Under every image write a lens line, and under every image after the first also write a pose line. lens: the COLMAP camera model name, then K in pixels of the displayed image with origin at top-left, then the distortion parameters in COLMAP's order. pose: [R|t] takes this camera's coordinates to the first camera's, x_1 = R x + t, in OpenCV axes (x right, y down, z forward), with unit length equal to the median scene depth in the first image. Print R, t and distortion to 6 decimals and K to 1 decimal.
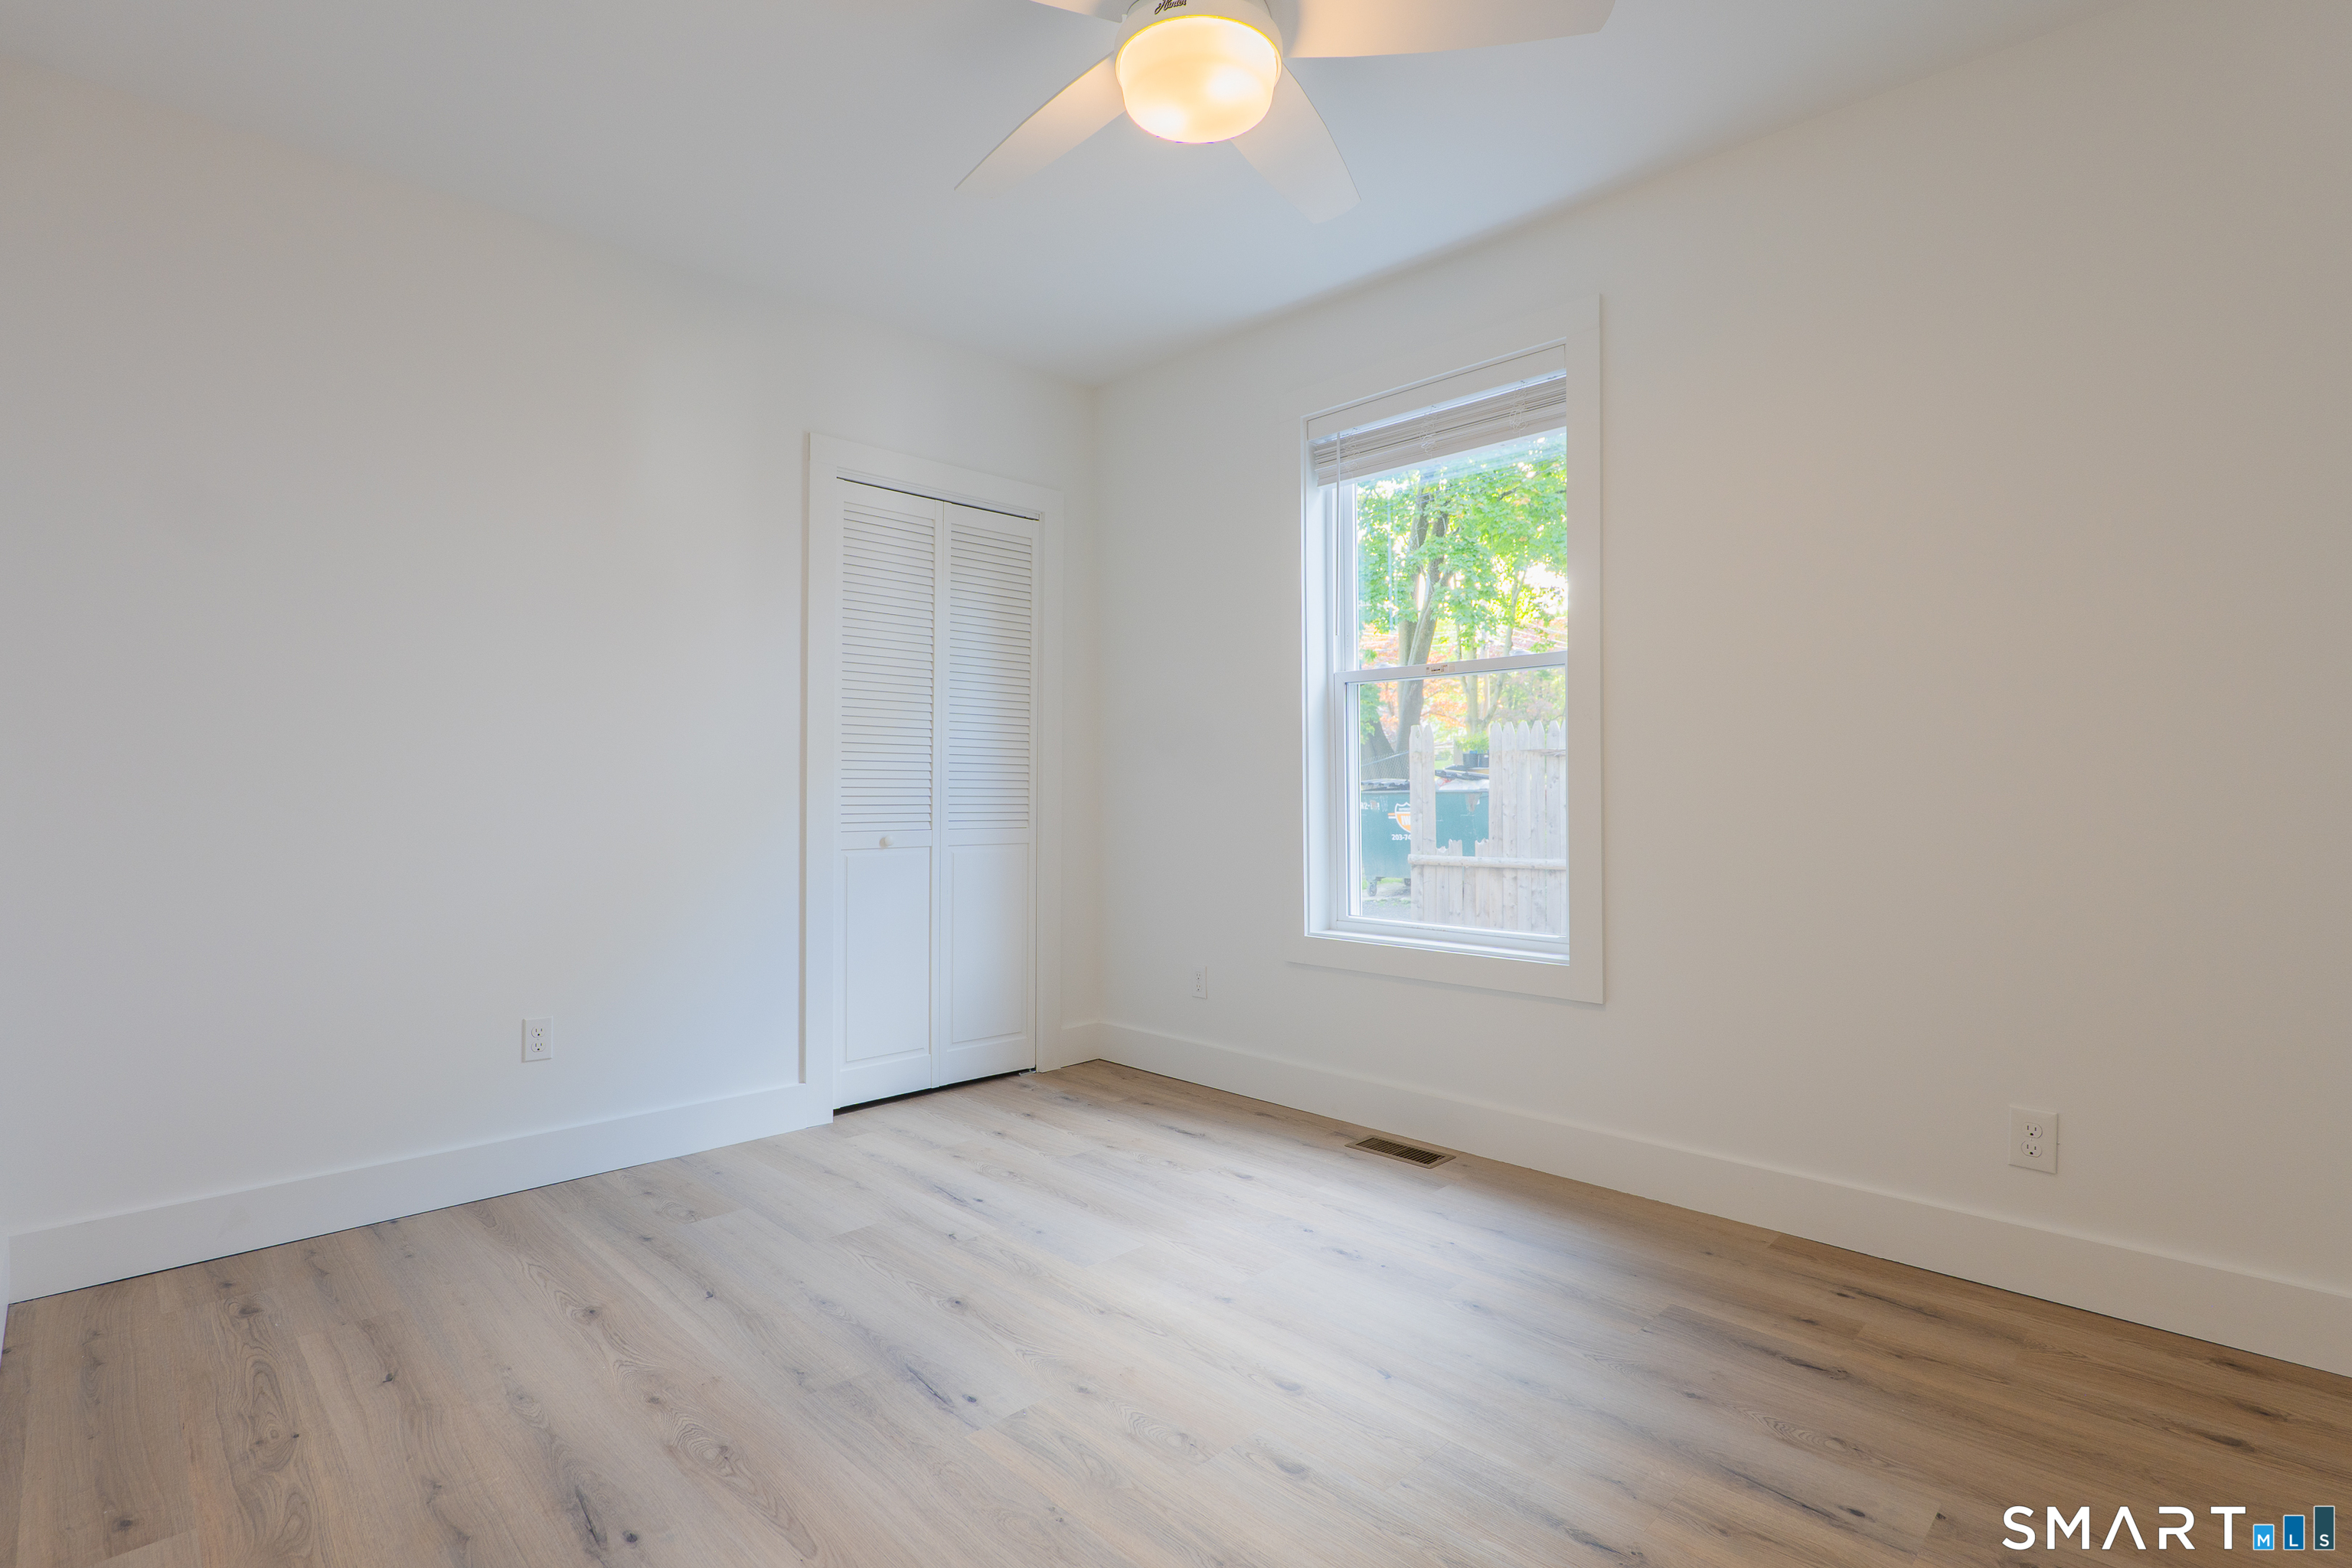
lens RADIAL K [[1077.1, 0, 1176.0], [0, 1077.1, 784.0], [0, 0, 1]] dist [-0.000632, 0.000097]
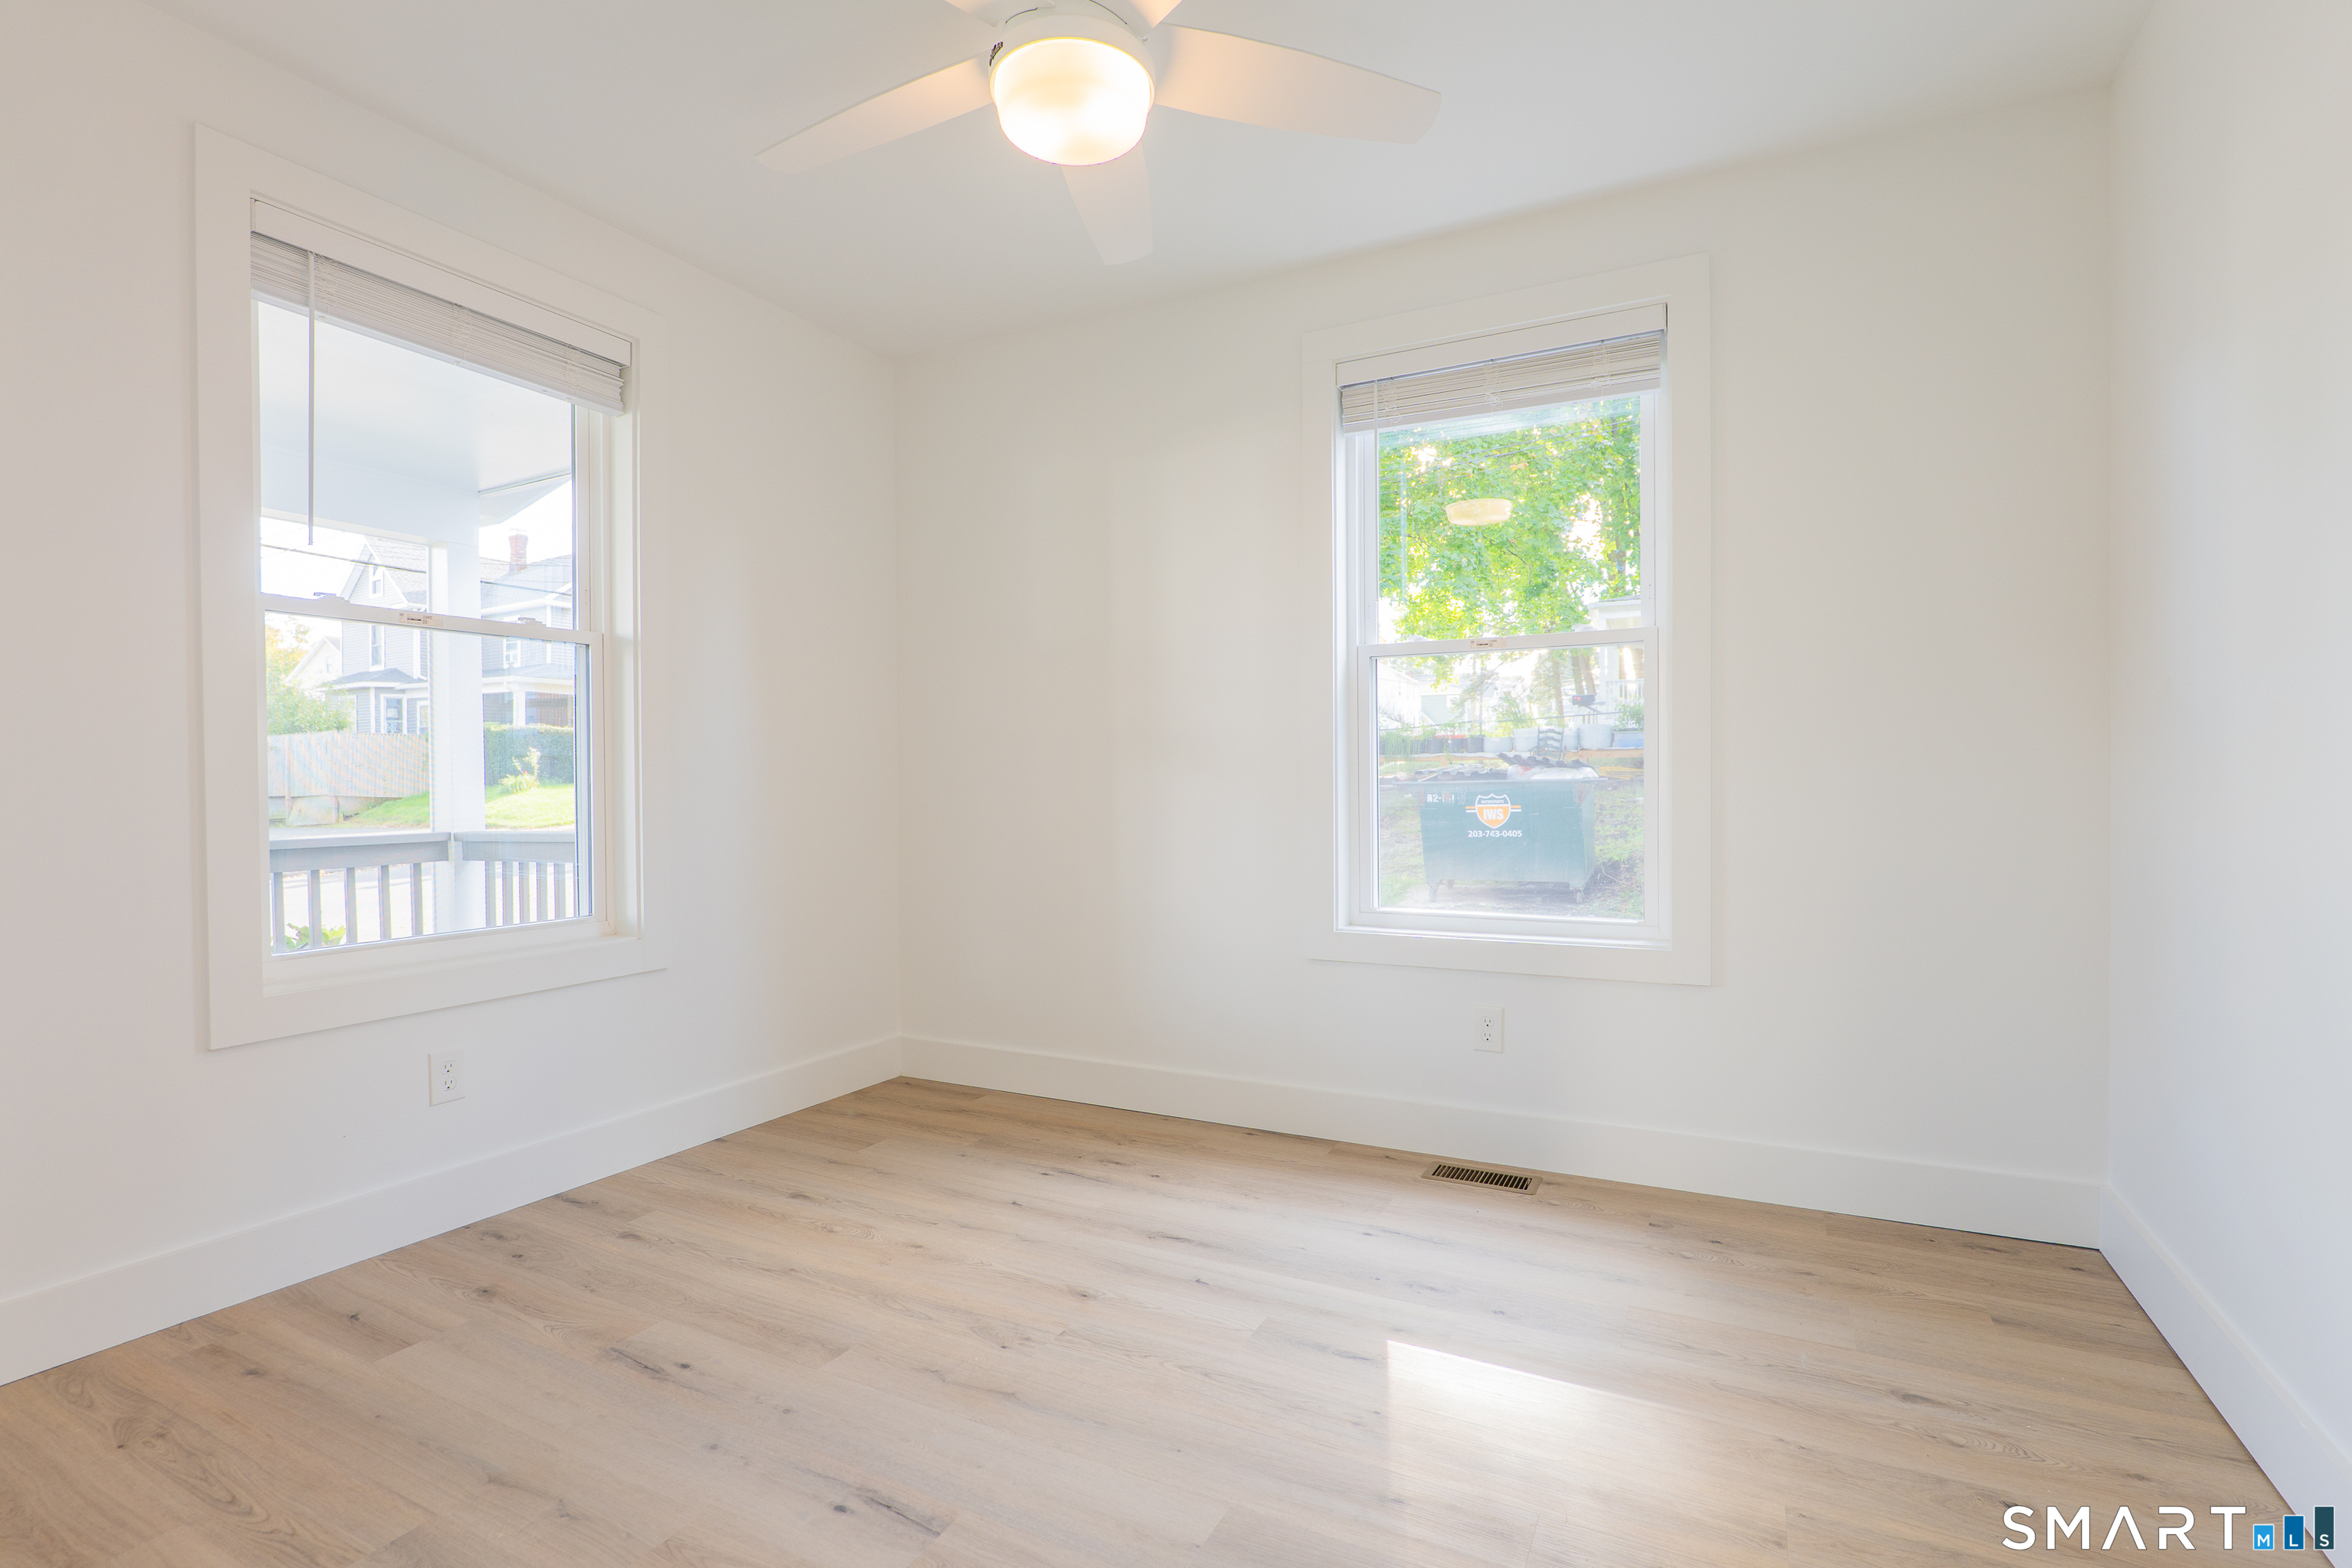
lens RADIAL K [[1077.1, 0, 1176.0], [0, 1077.1, 784.0], [0, 0, 1]] dist [-0.000632, 0.000097]
pose [[0.937934, -0.010425, 0.346657, -0.326969], [0.000014, 0.999549, 0.030020, -0.017685], [-0.346814, -0.028152, 0.937511, 0.234577]]
